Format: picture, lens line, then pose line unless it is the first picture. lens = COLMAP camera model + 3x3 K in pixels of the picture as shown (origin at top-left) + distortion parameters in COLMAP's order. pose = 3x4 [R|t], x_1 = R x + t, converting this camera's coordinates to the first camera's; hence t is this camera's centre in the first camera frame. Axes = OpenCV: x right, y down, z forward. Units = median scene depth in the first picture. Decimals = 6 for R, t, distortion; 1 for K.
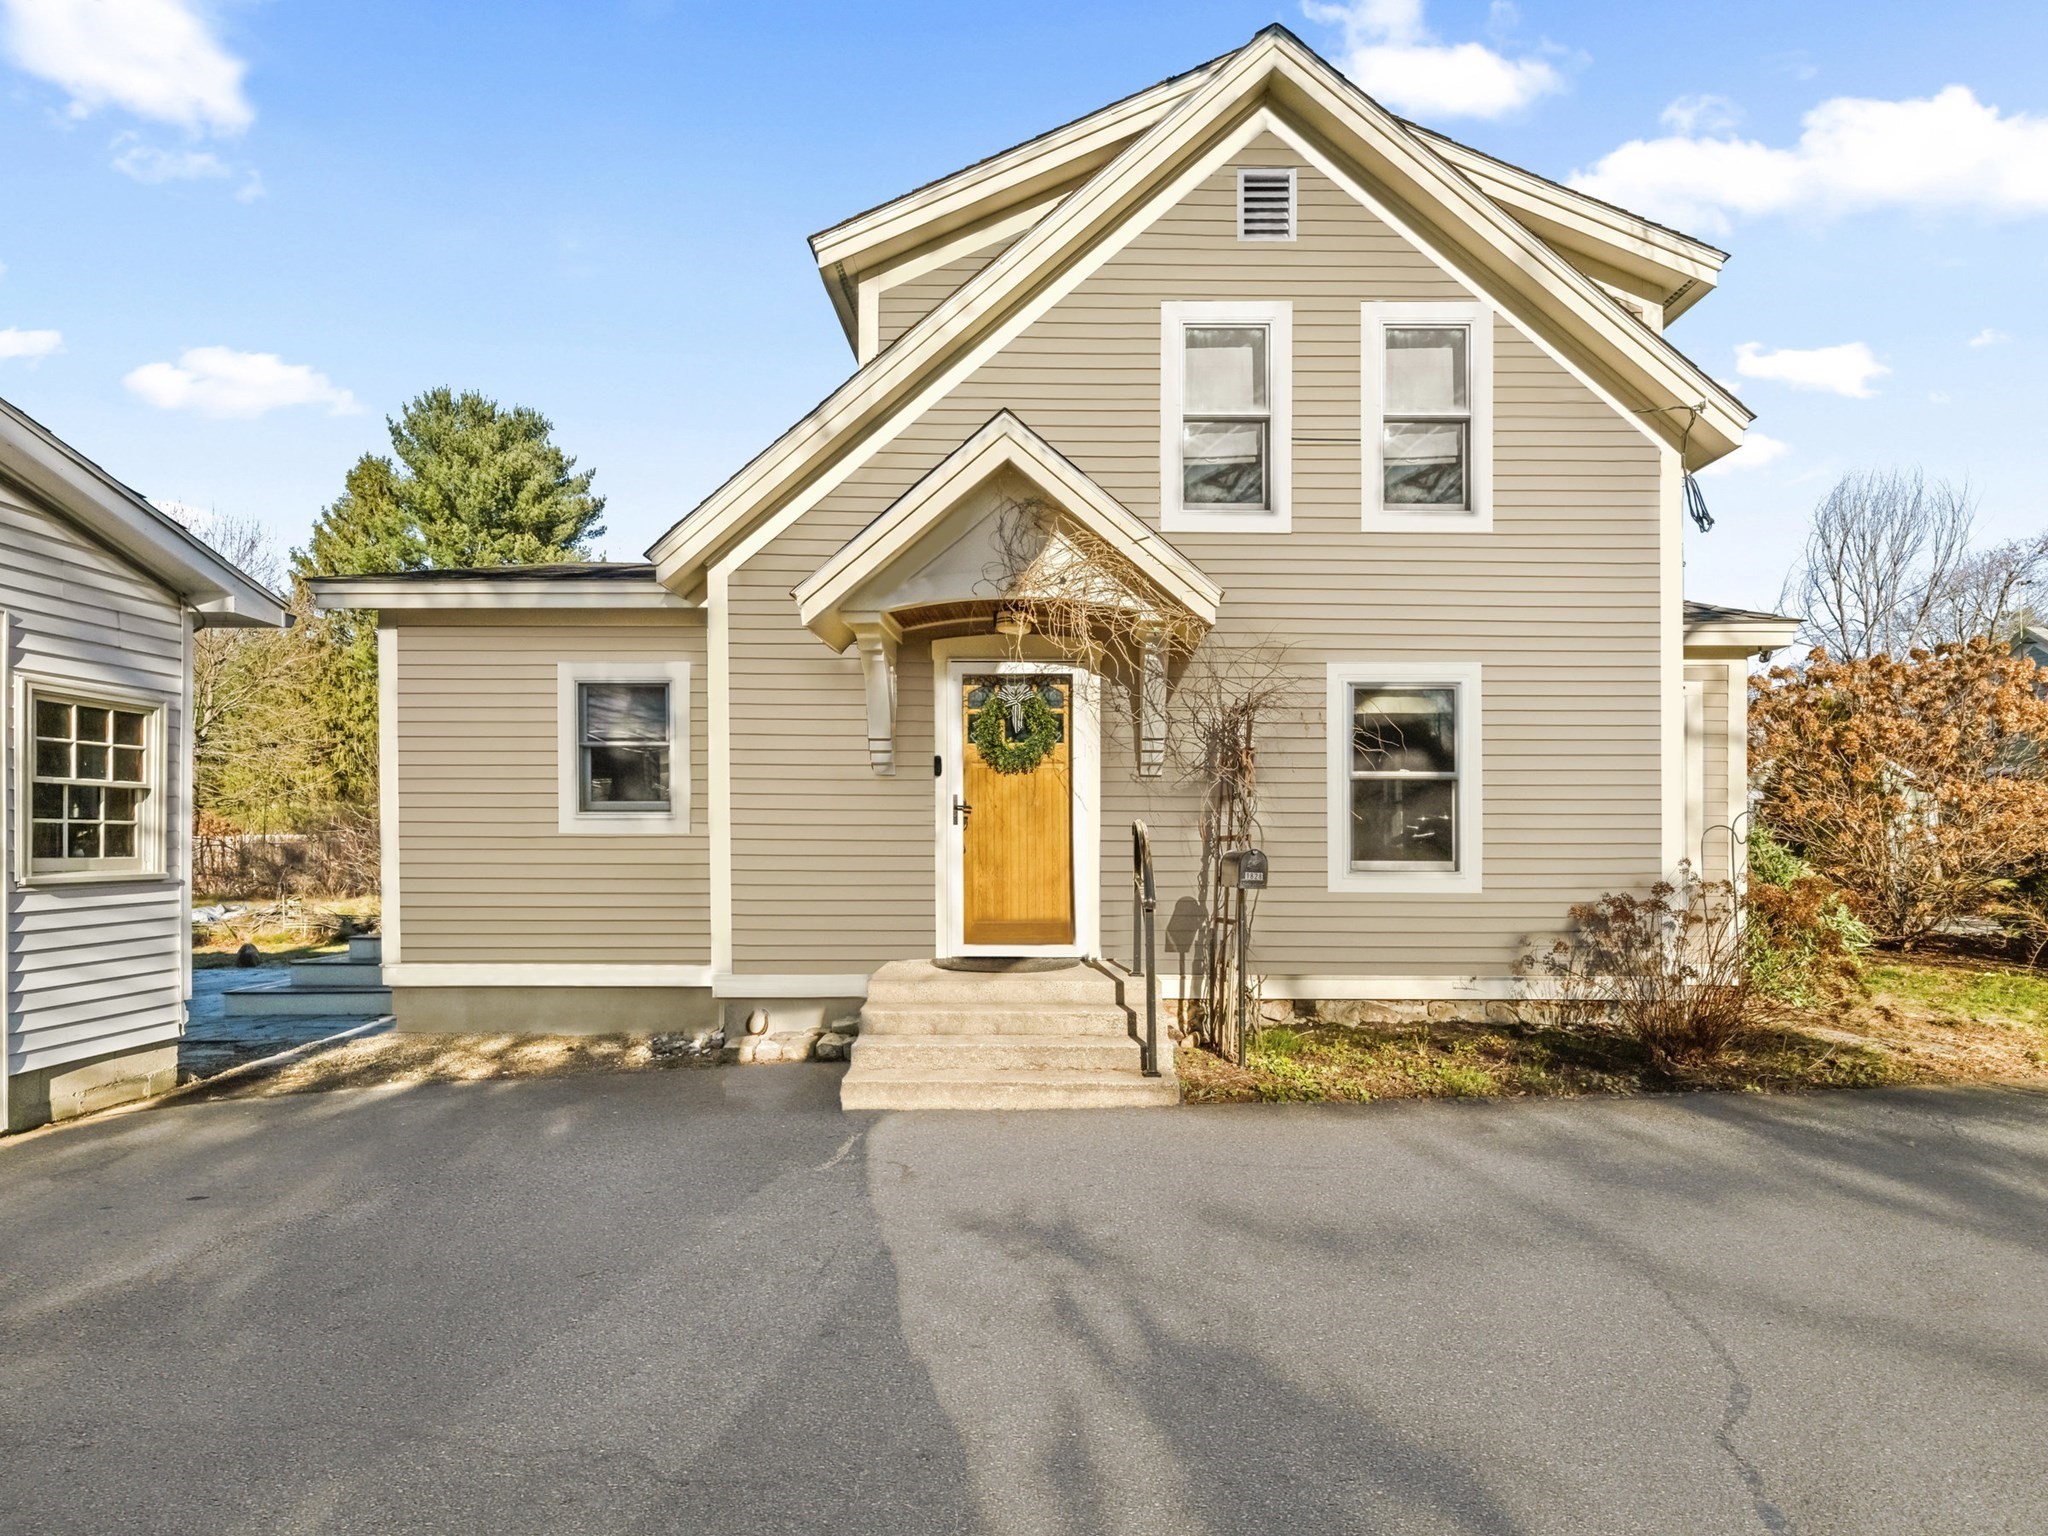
lens RADIAL K [[992.4, 0, 1025.8], [0, 992.4, 849.1], [0, 0, 1]] dist [0.000569, -0.000248]
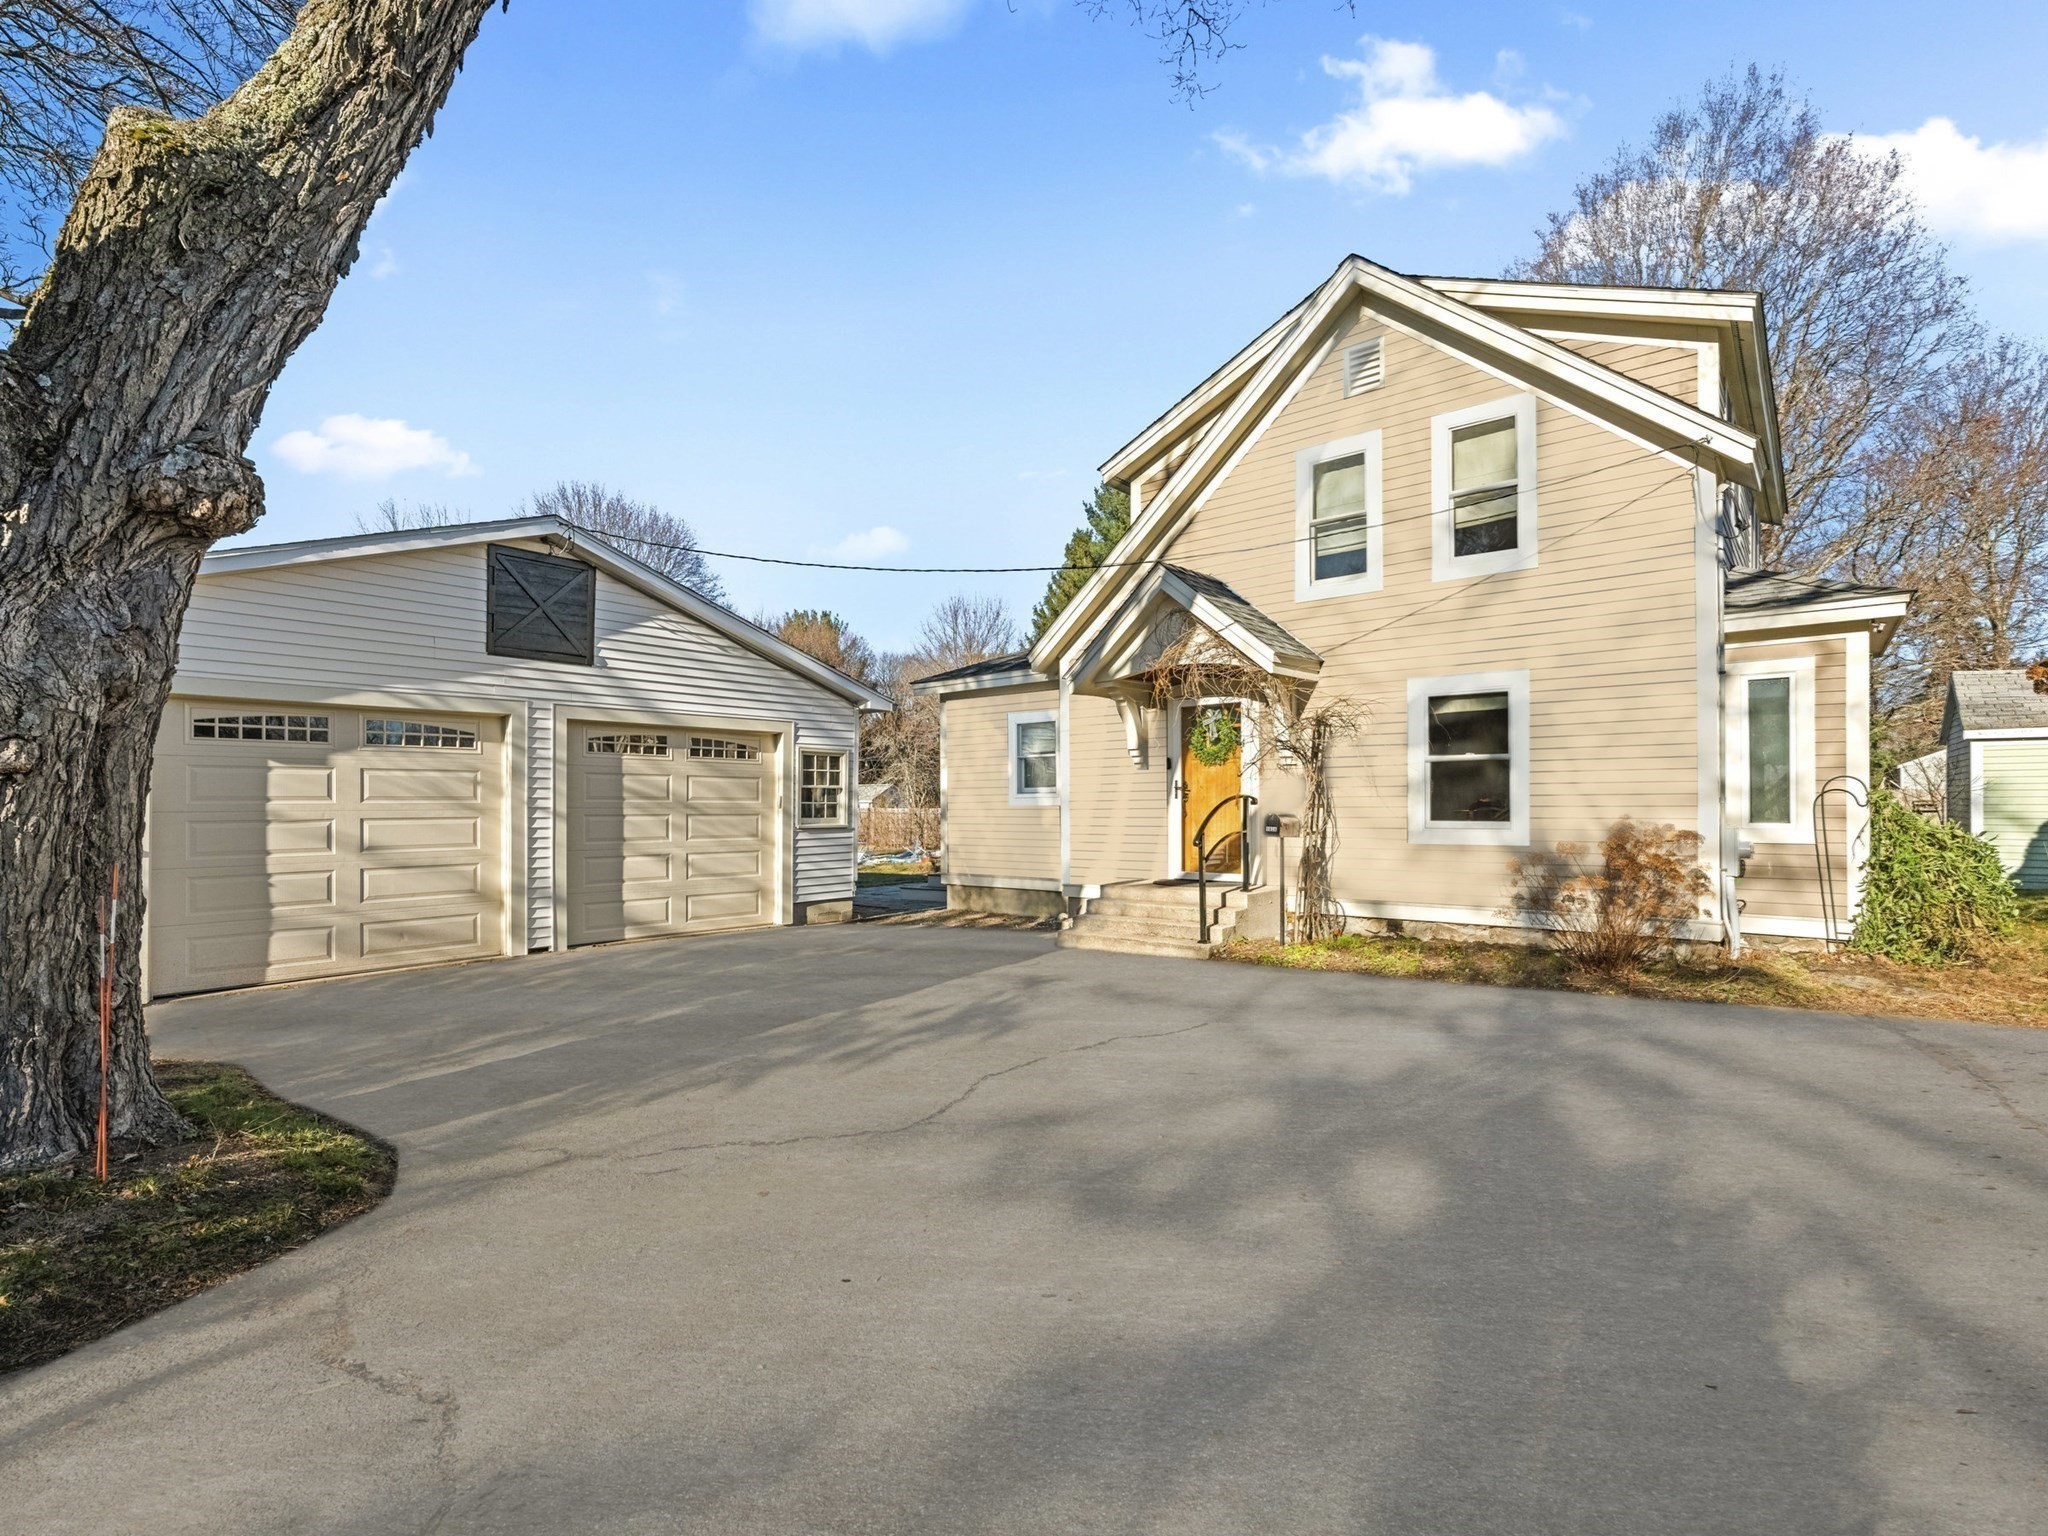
lens RADIAL K [[963.2, 0, 1025.0], [0, 963.2, 808.5], [0, 0, 1]] dist [0.000174, -0.000053]
pose [[0.769416, -0.006463, -0.638716, 0.758005], [0.000582, 0.999955, -0.009417, 0.006542], [0.638748, 0.006874, 0.769385, -0.393121]]
